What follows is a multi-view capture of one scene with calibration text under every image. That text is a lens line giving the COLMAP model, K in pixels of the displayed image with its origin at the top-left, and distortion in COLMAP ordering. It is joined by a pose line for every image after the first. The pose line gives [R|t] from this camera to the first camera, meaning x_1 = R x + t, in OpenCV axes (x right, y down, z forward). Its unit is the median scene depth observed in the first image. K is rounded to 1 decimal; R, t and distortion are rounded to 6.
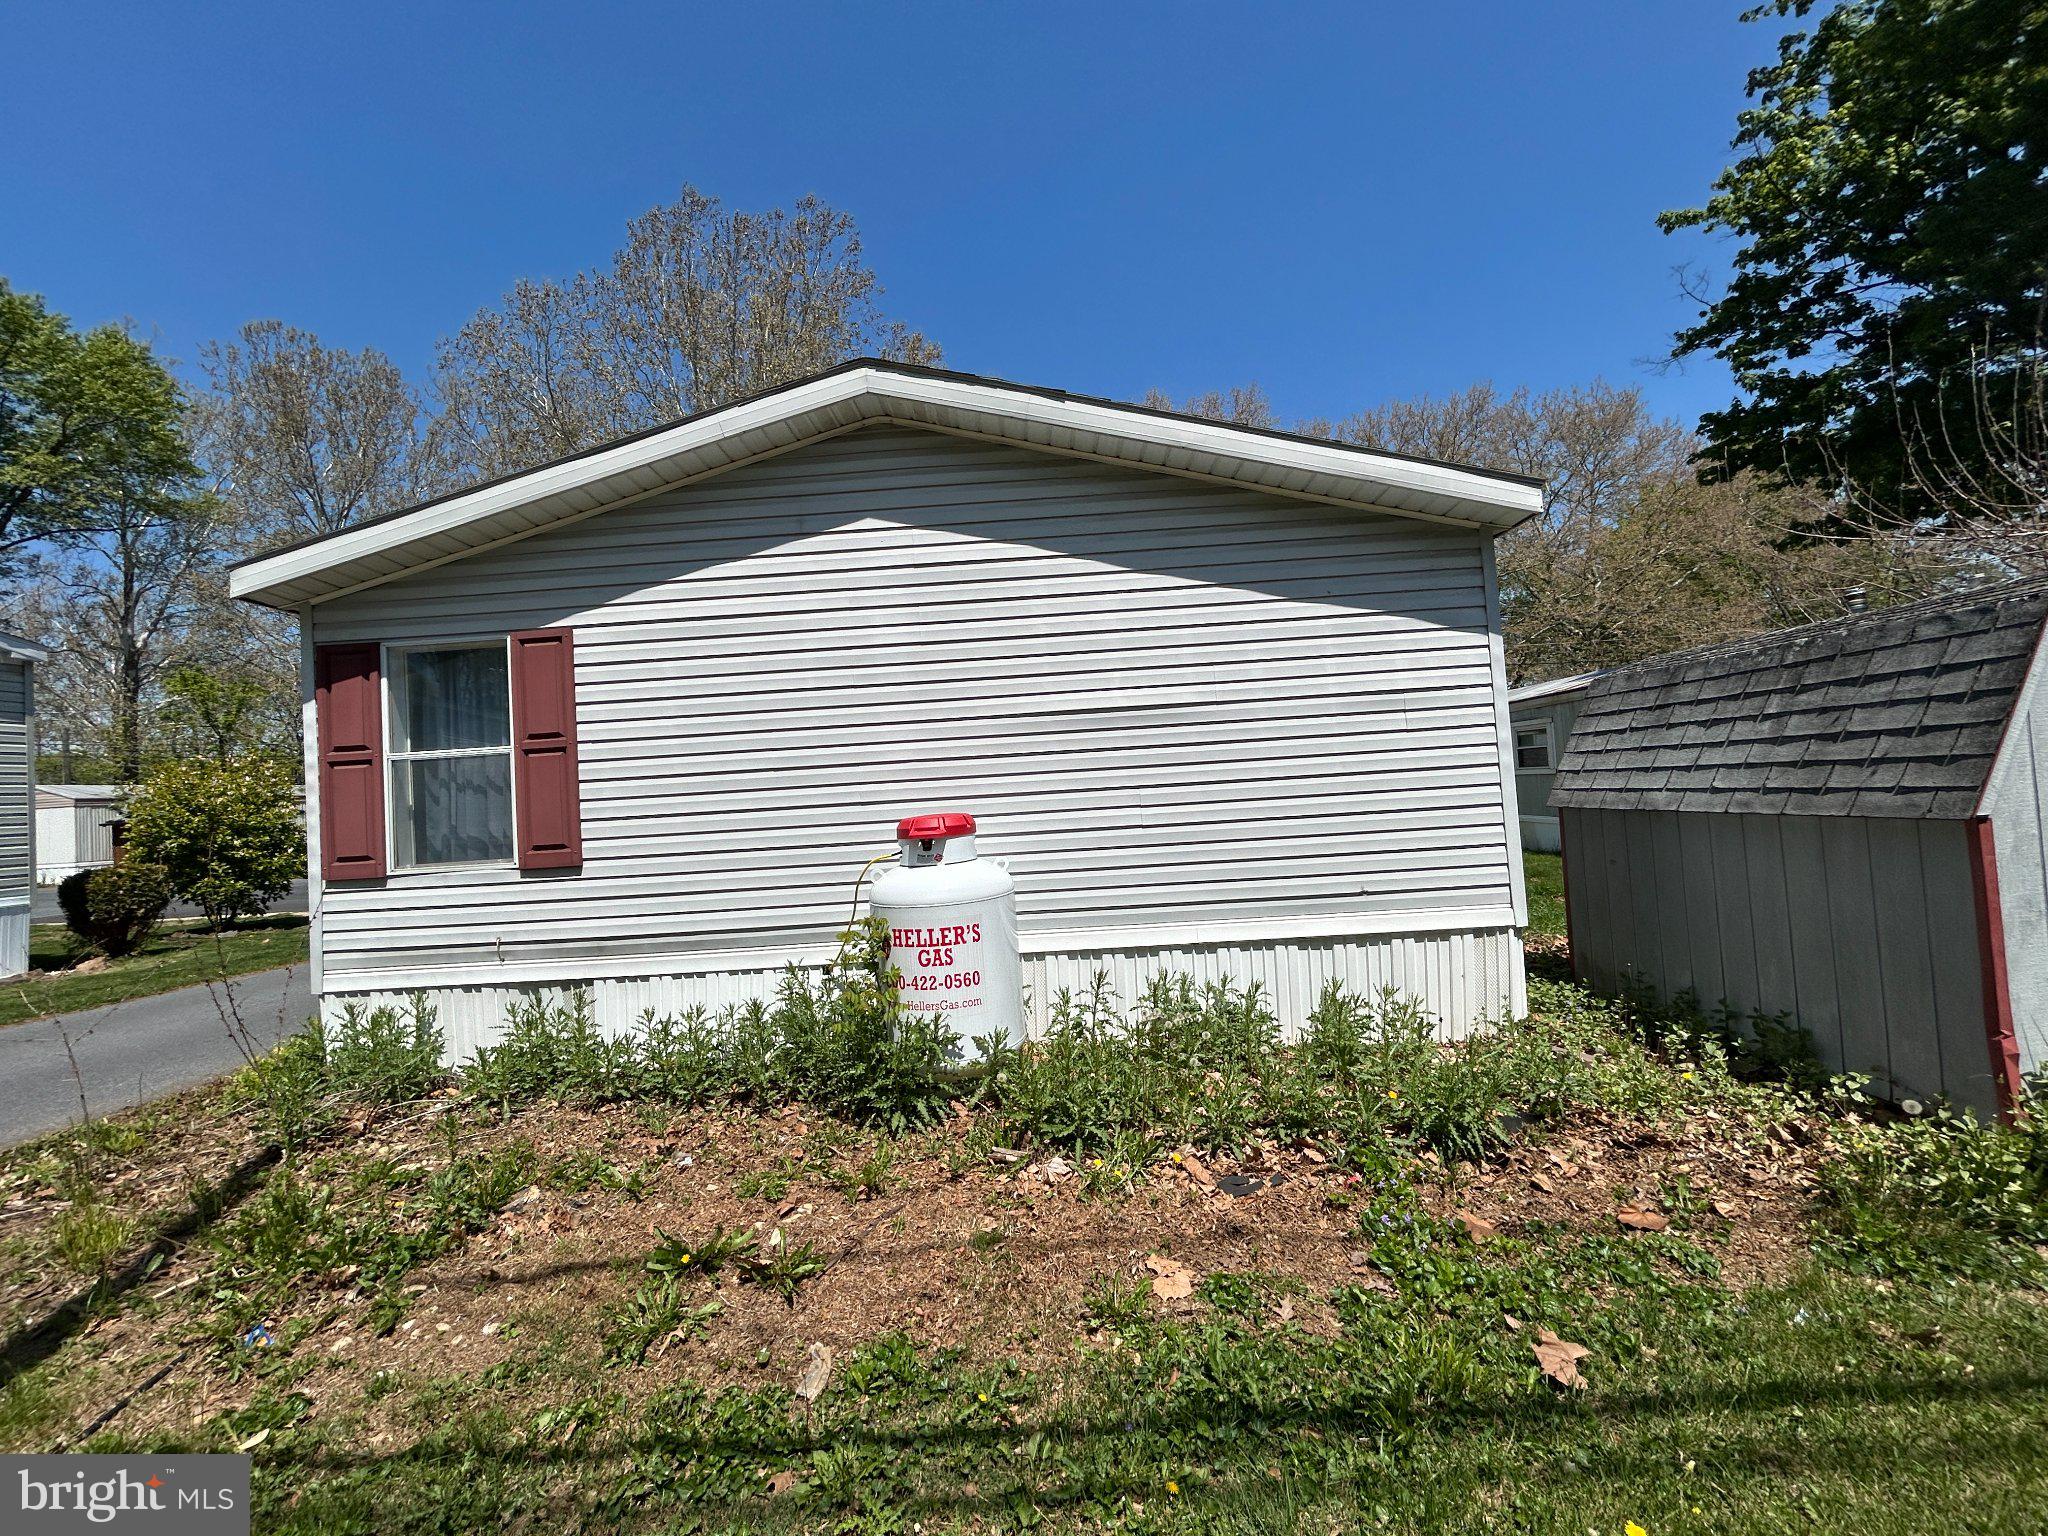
lens RADIAL K [[832.5, 0, 1024.0], [0, 832.5, 768.0], [0, 0, 1]] dist [0.000340, 0.000271]
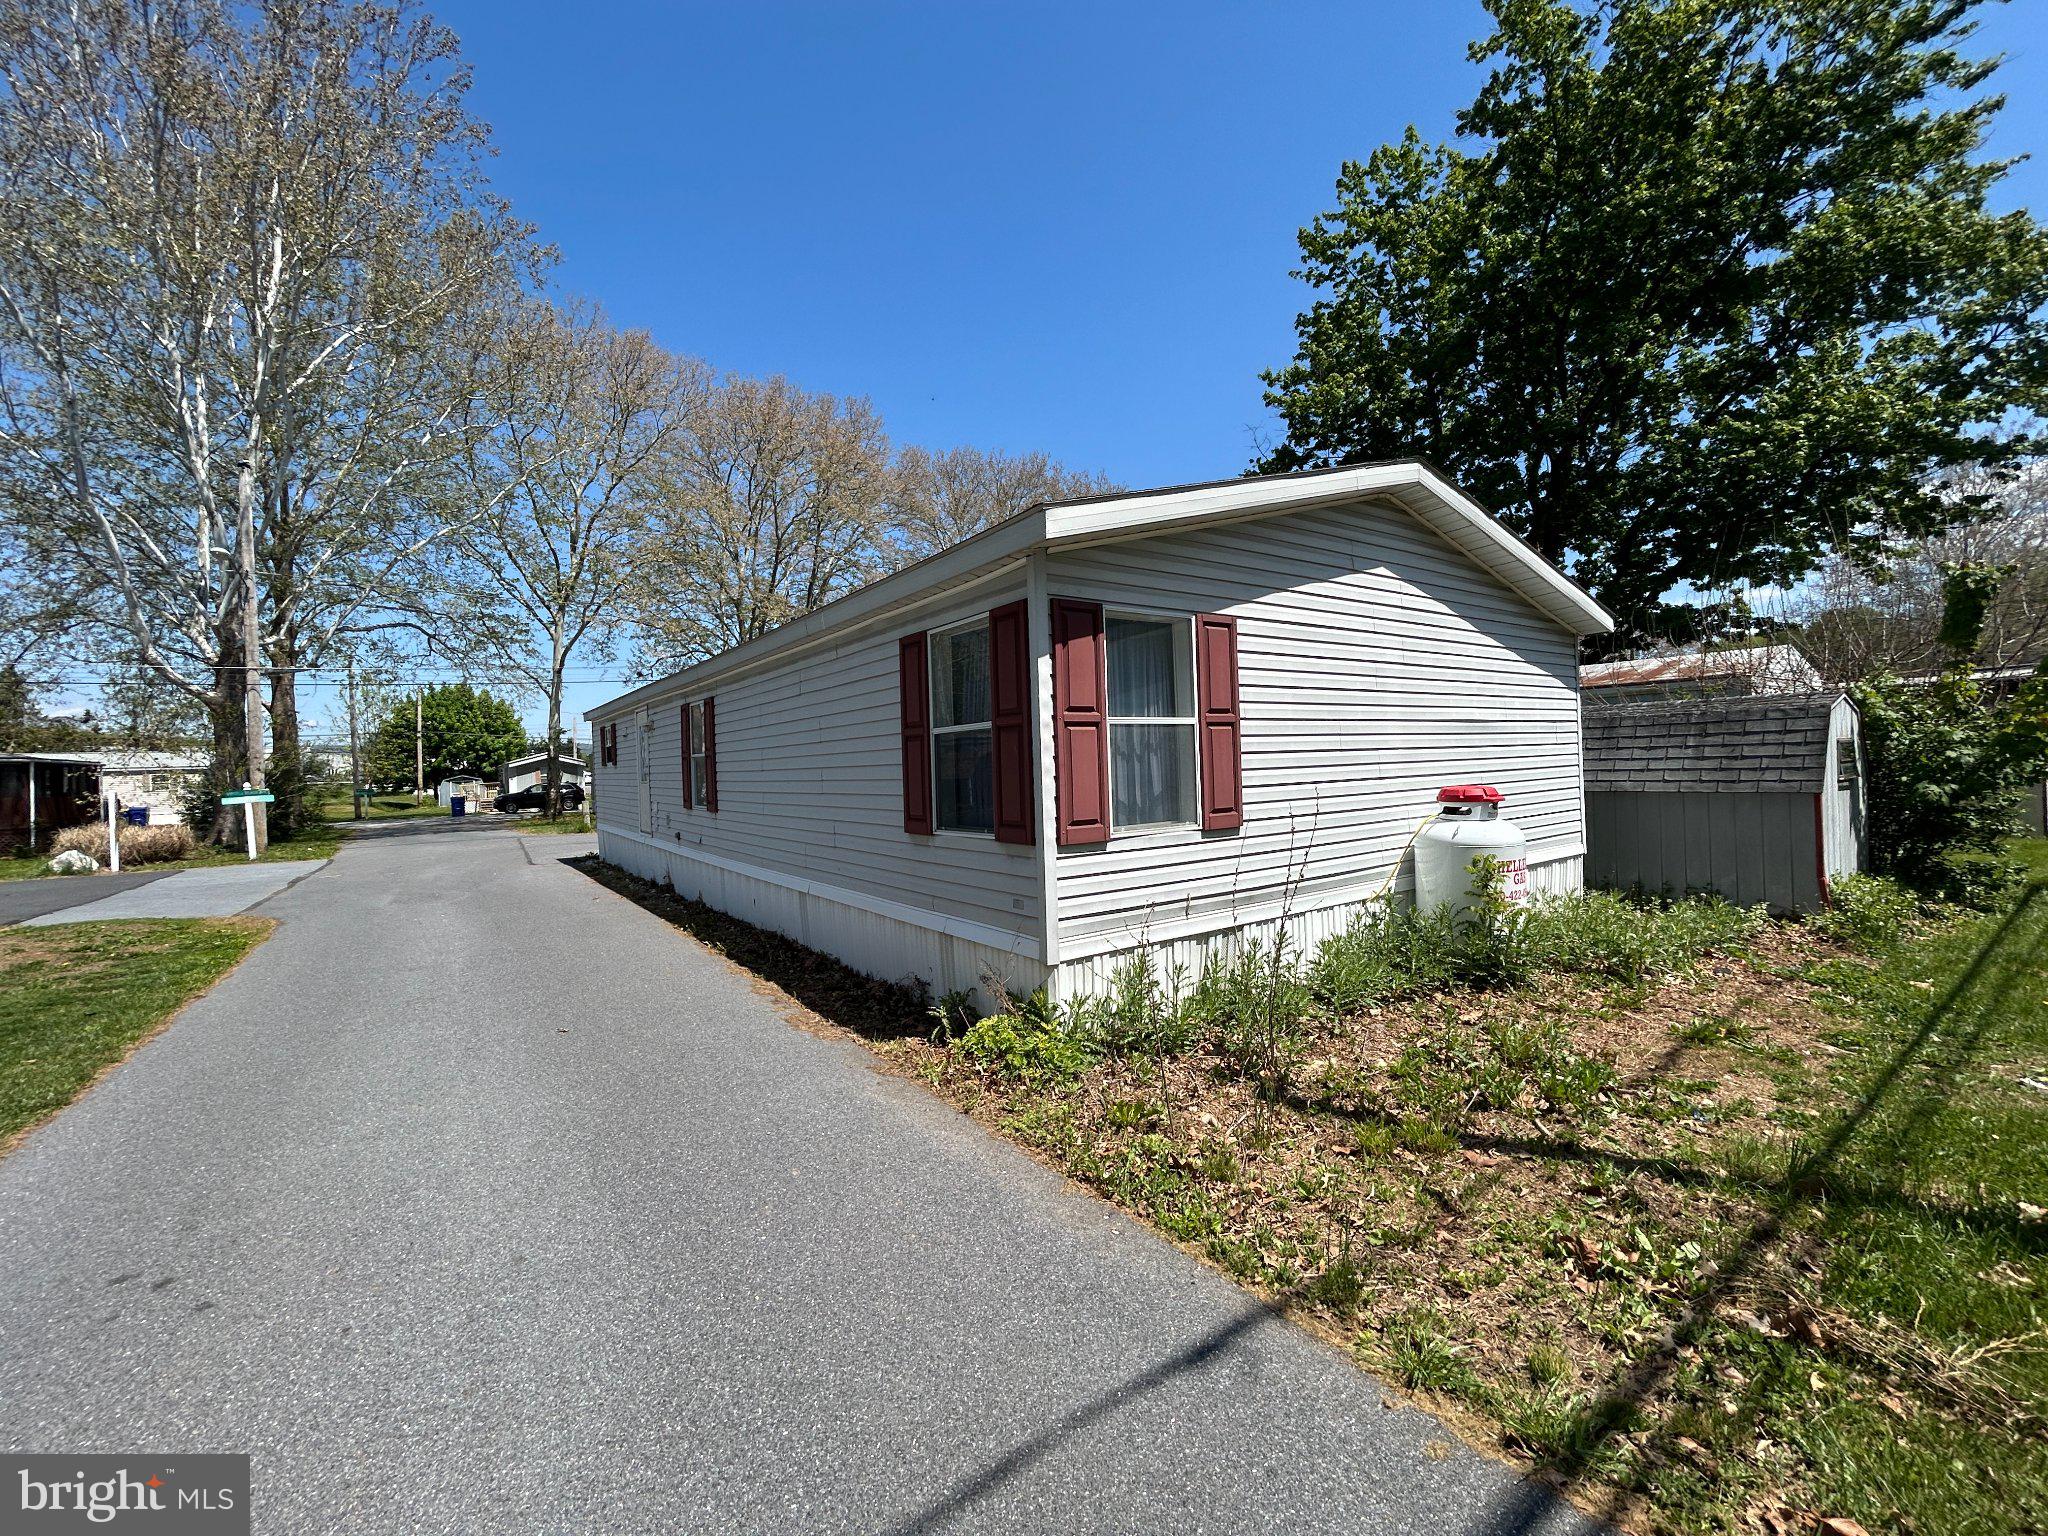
lens RADIAL K [[832.5, 0, 1024.0], [0, 832.5, 768.0], [0, 0, 1]] dist [0.000340, 0.000271]
pose [[0.801129, 0.031478, 0.597663, -1.450514], [-0.034405, 0.999387, -0.006519, 0.054256], [-0.597502, -0.015339, 0.801721, 0.260046]]
